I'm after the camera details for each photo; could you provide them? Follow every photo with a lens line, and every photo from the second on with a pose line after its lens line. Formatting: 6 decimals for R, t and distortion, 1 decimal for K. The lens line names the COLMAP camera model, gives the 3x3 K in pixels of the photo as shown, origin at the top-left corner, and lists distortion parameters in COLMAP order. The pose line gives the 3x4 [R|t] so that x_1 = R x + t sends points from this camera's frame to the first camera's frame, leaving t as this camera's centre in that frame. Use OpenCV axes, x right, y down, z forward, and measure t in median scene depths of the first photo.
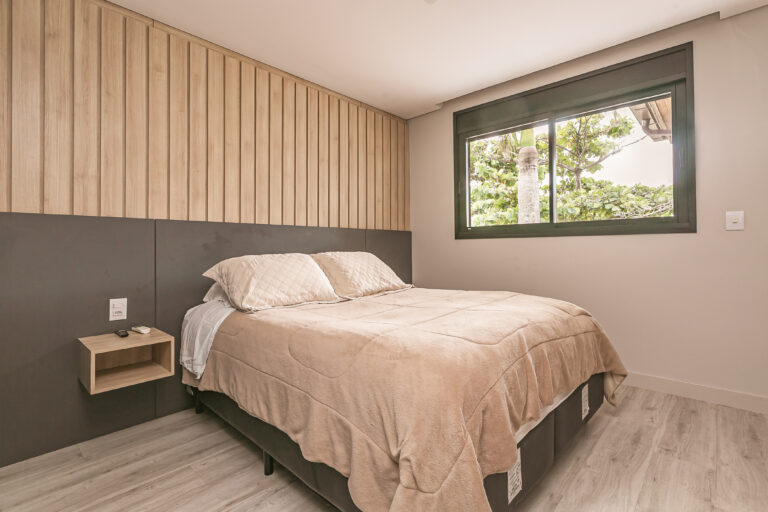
lens RADIAL K [[370.6, 0, 384.0], [0, 370.6, 256.0], [0, 0, 1]] dist [-0.002142, -0.000286]
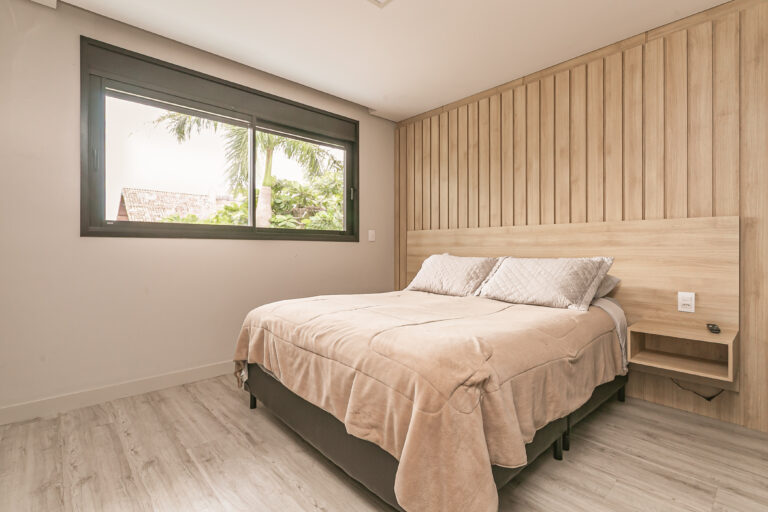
lens RADIAL K [[370.6, 0, 384.0], [0, 370.6, 256.0], [0, 0, 1]] dist [-0.002142, -0.000286]
pose [[0.082310, -0.012476, 0.996529, -0.744425], [0.017660, 0.999783, 0.011058, -0.017682], [-0.996450, 0.016688, 0.082512, 0.754669]]
